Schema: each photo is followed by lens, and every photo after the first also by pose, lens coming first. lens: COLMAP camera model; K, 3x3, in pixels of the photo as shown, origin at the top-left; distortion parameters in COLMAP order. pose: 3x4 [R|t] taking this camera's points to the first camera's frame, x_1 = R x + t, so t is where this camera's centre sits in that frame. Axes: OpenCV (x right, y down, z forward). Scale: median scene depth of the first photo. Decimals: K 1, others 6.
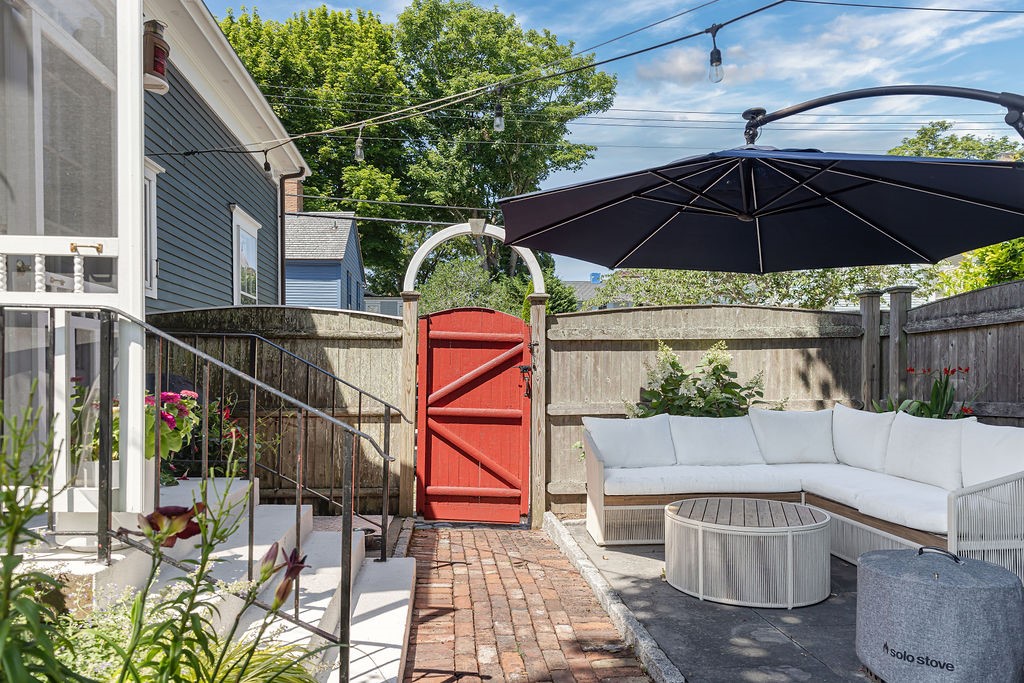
lens RADIAL K [[698.0, 0, 489.8], [0, 698.0, 381.9], [0, 0, 1]] dist [0.011800, 0.002303]
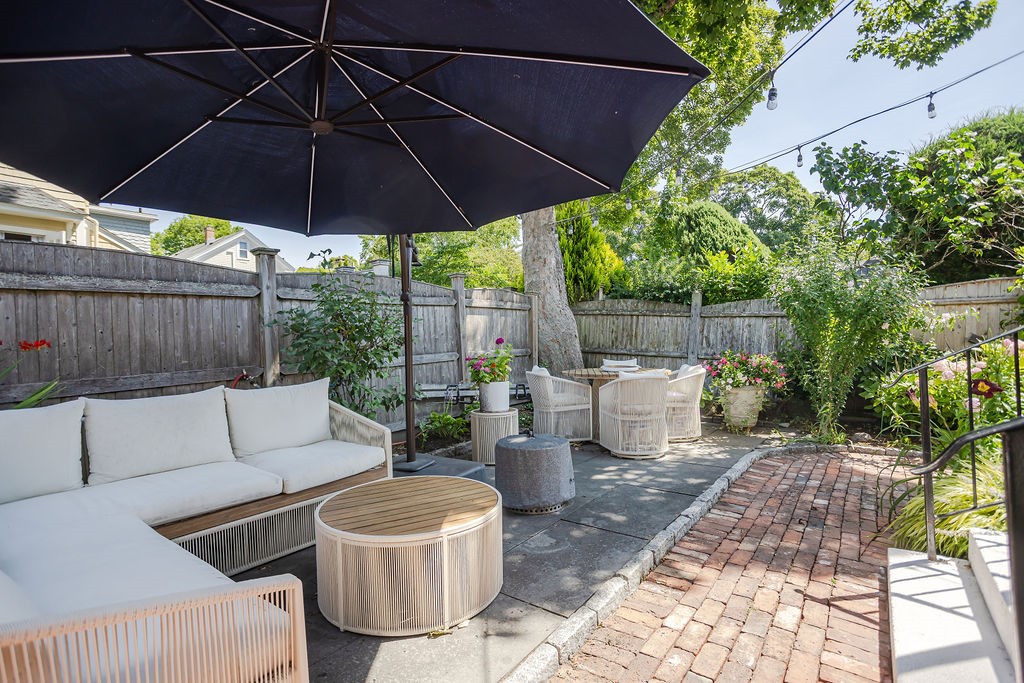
lens RADIAL K [[493.2, 0, 512.0], [0, 493.2, 341.5], [0, 0, 1]] dist [-0.058059, 0.030650]
pose [[-0.757019, 0.010520, 0.653308, -0.078765], [0.029879, 0.999382, 0.018530, -0.010909], [-0.652709, 0.033548, -0.756866, 0.881081]]
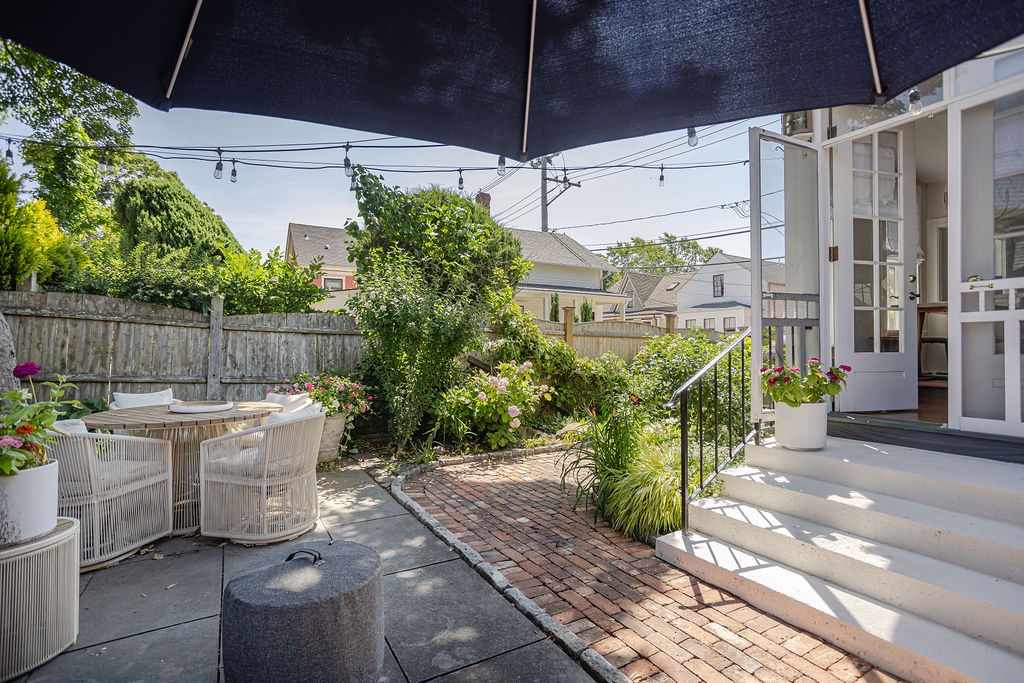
lens RADIAL K [[497.9, 0, 517.6], [0, 497.9, 341.3], [0, 0, 1]] dist [-0.046739, 0.031699]
pose [[-0.891076, -0.005044, -0.453826, 0.297762], [-0.007085, 0.999971, 0.002796, -0.019605], [0.453799, 0.005706, -0.891086, 0.752485]]
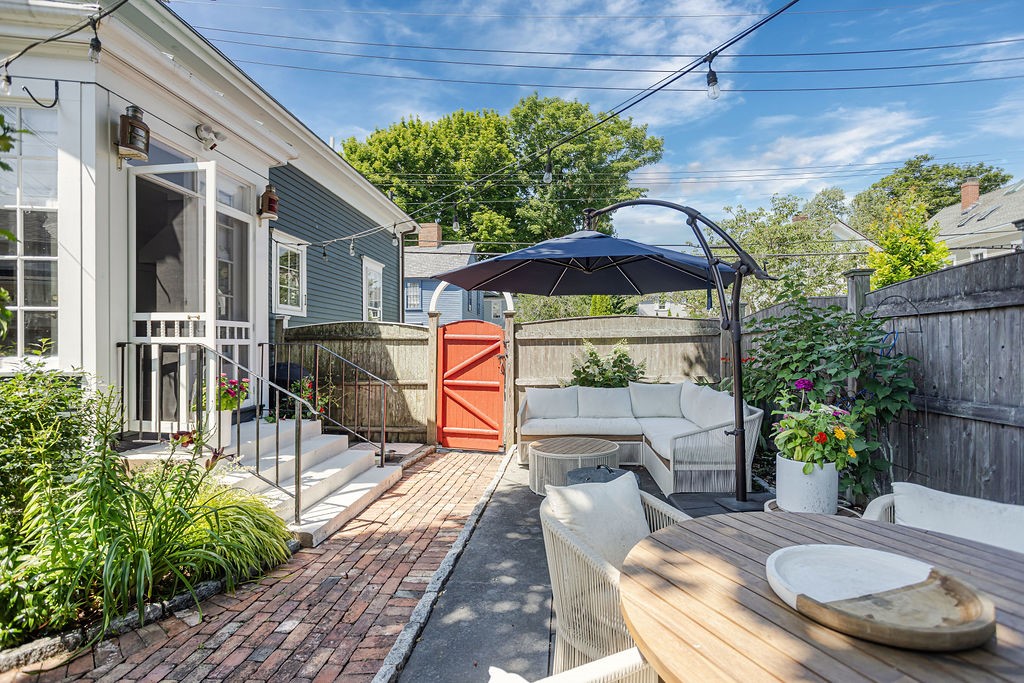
lens RADIAL K [[497.0, 0, 510.3], [0, 497.0, 346.2], [0, 0, 1]] dist [-0.059739, 0.031224]
pose [[0.984929, -0.007097, -0.172813, 0.270827], [0.004674, 0.999885, -0.014425, -0.026597], [0.172895, 0.013400, 0.984849, -0.144337]]
